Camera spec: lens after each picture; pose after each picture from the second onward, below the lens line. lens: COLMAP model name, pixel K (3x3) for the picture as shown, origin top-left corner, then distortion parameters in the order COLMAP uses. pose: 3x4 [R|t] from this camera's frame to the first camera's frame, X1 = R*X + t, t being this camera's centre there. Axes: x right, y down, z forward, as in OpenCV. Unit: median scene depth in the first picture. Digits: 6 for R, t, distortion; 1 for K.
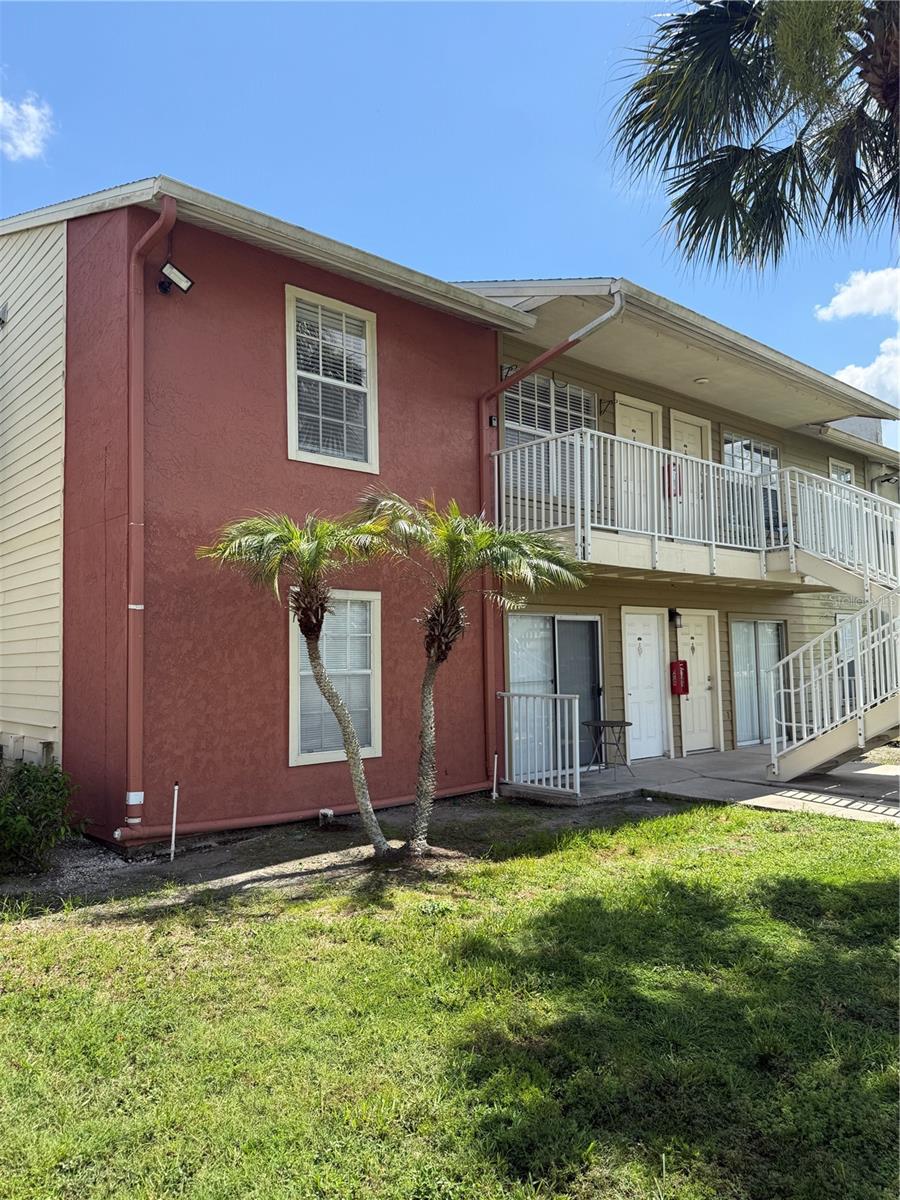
lens RADIAL K [[849.1, 0, 447.6], [0, 849.1, 599.1], [0, 0, 1]] dist [0.039904, -0.046096]
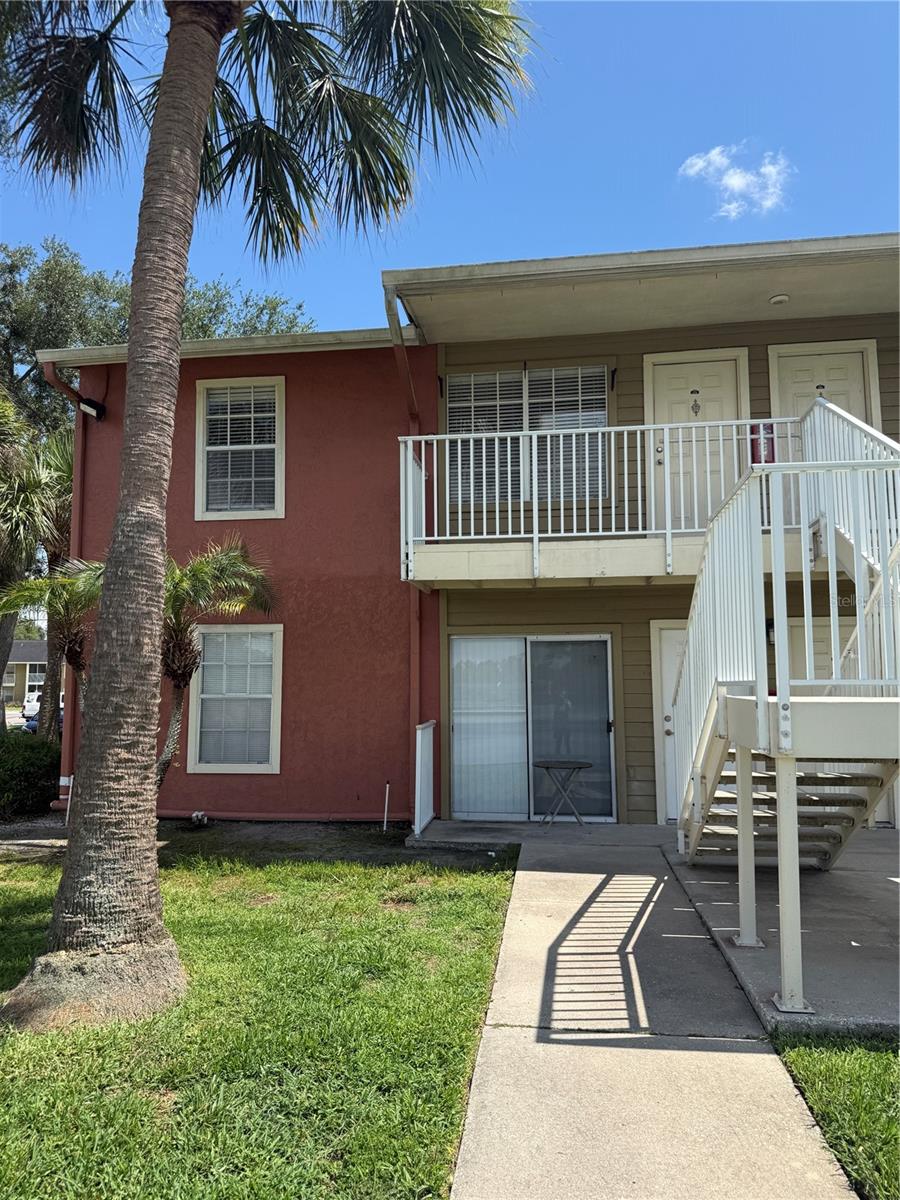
lens RADIAL K [[849.1, 0, 447.4], [0, 849.1, 599.9], [0, 0, 1]] dist [0.039904, -0.046096]
pose [[0.637953, -0.072741, -0.766632, 0.878535], [0.046252, 0.997351, -0.056144, 0.031771], [0.768685, 0.000359, 0.639627, 0.442375]]
